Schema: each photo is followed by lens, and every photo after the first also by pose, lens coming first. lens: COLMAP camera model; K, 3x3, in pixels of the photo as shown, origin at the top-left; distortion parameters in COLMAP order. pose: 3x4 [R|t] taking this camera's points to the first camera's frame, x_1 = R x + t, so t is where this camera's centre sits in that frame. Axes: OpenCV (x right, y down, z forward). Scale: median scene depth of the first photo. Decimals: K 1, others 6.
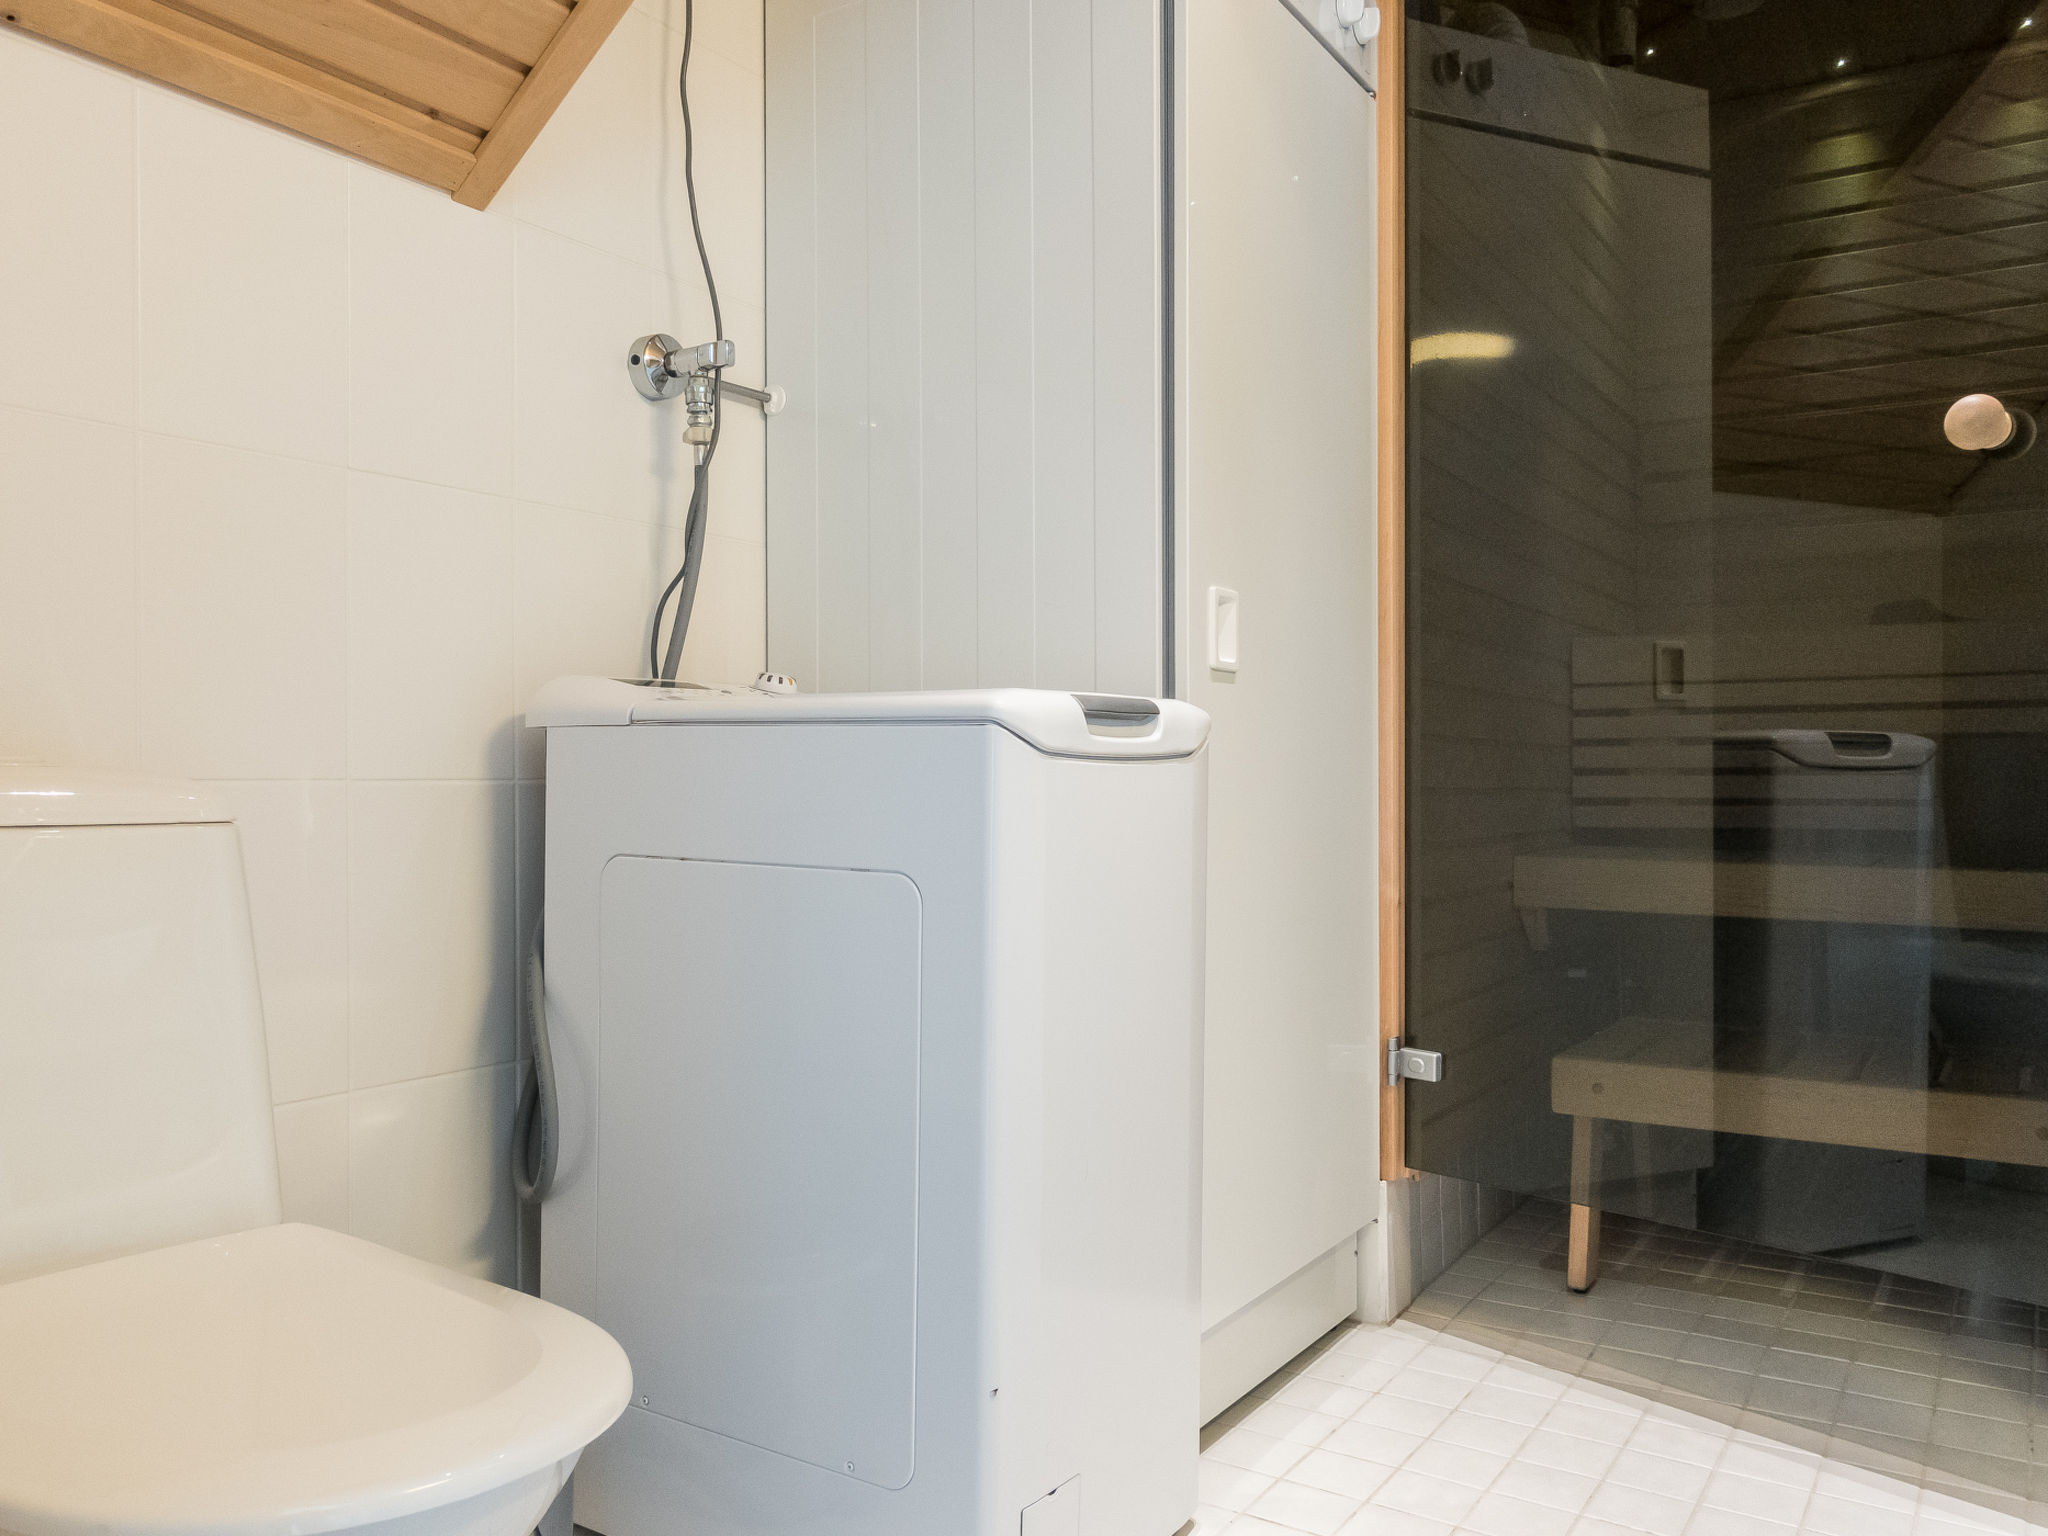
lens RADIAL K [[1624.3, 0, 1017.0], [0, 1624.3, 777.0], [0, 0, 1]] dist [-0.004481, 0.000172]
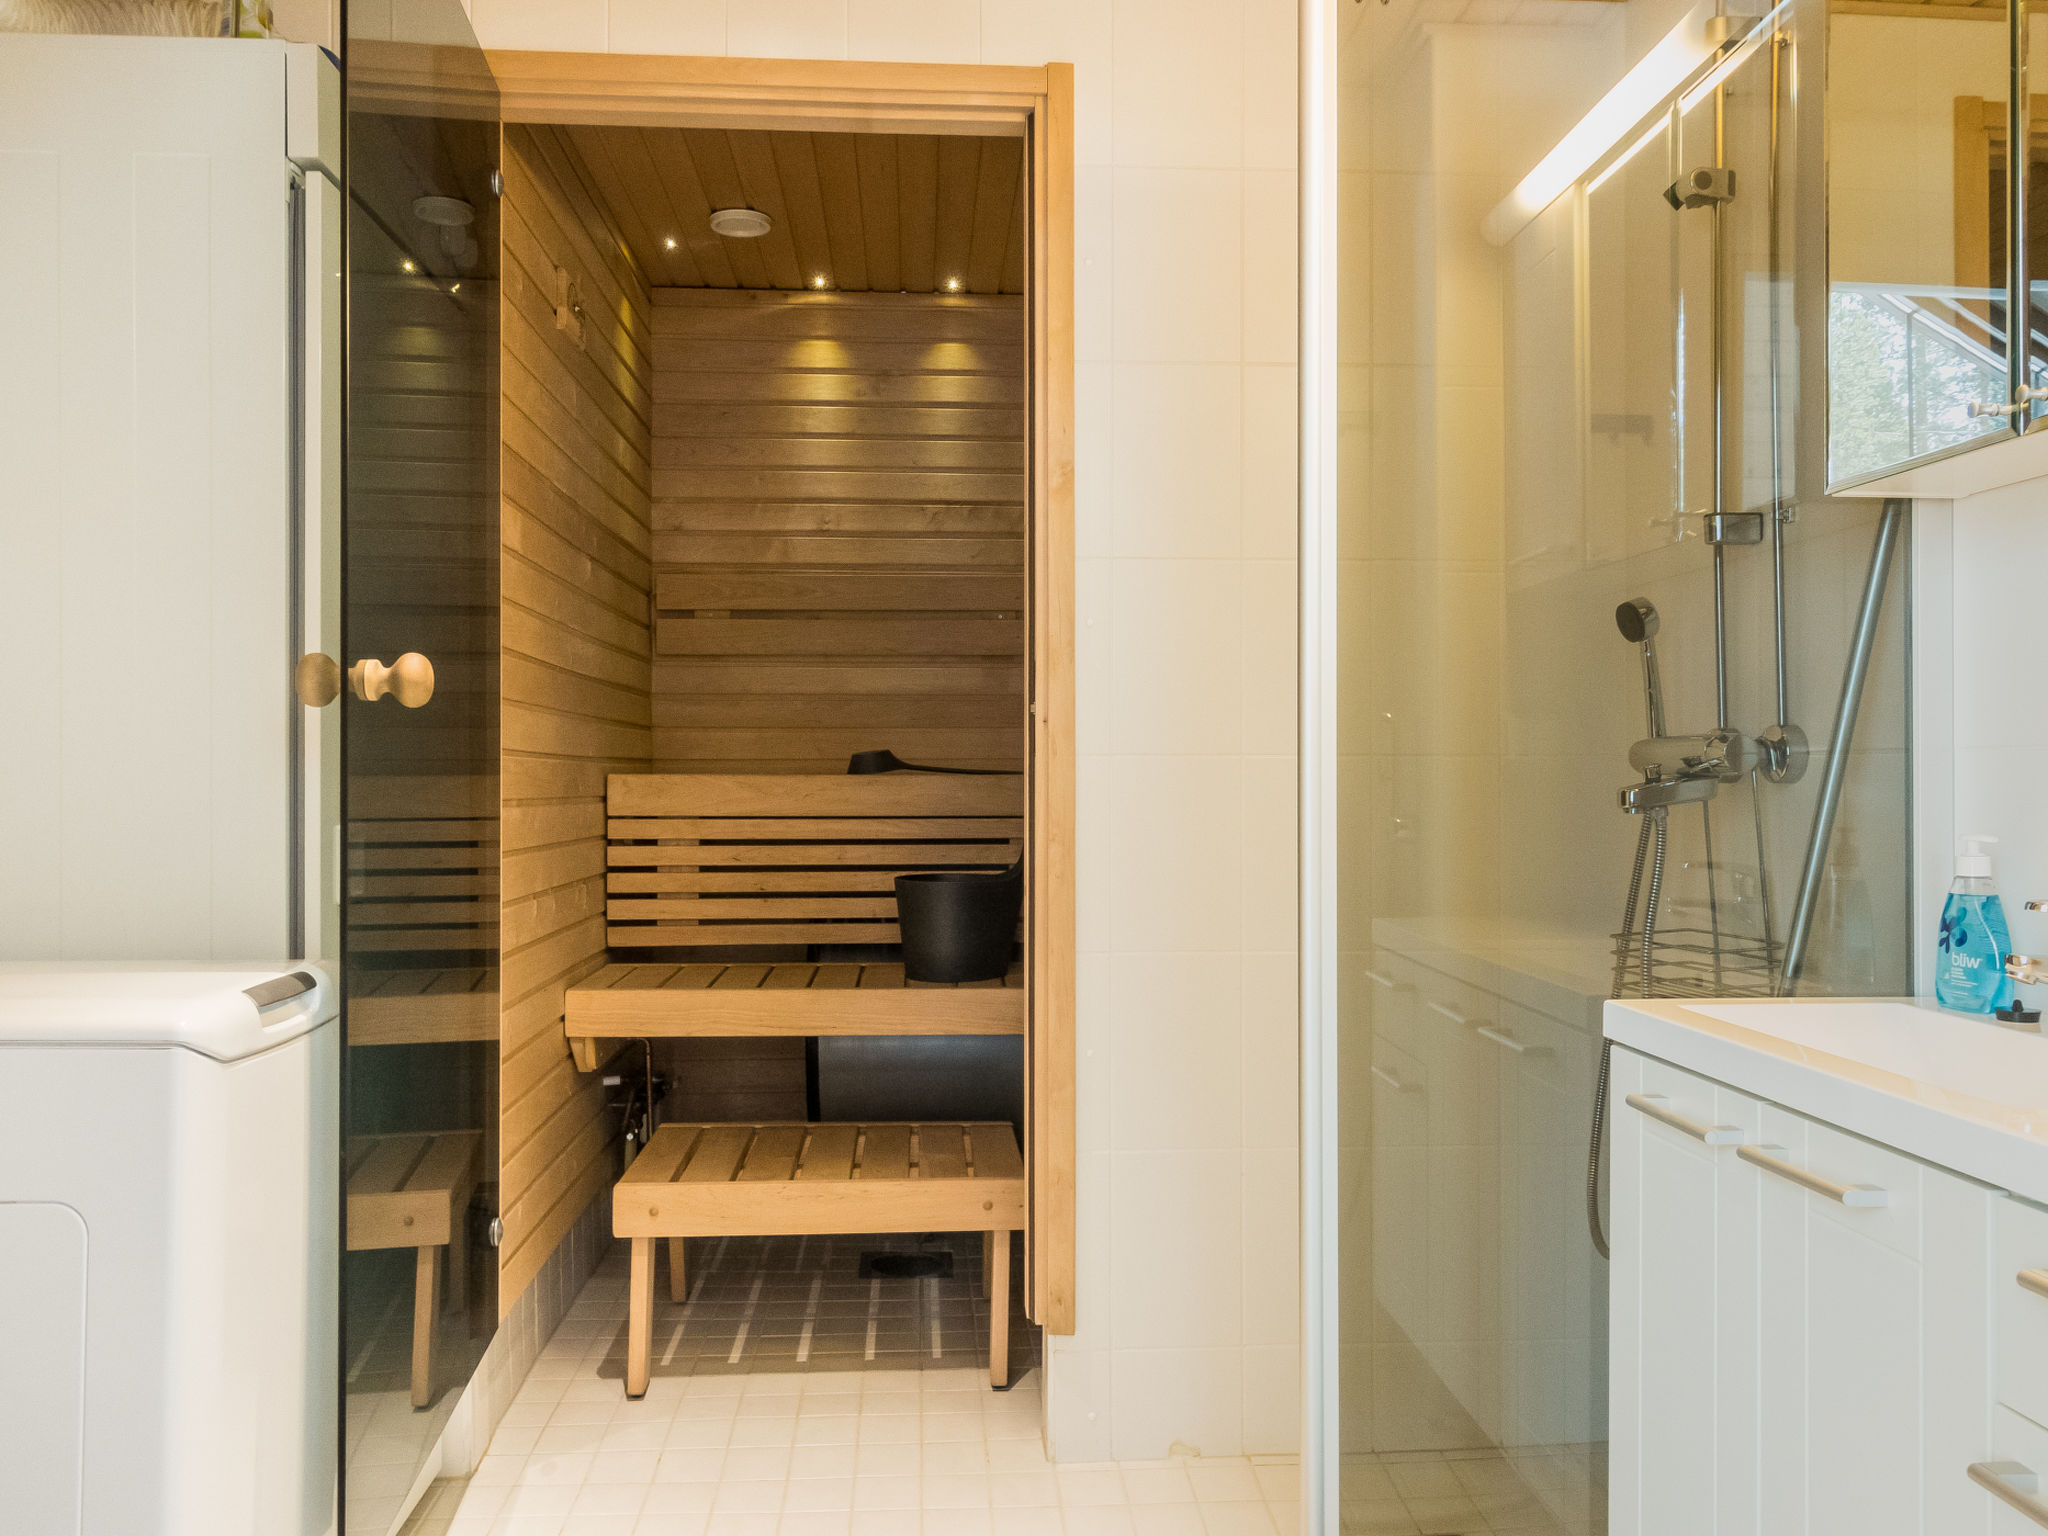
lens RADIAL K [[1624.3, 0, 1021.9], [0, 1624.3, 764.4], [0, 0, 1]] dist [-0.004481, 0.000172]
pose [[0.807435, 0.004102, 0.589942, -0.077676], [0.000868, 0.999966, -0.008142, -0.083064], [-0.589956, 0.007086, 0.807405, -0.048318]]
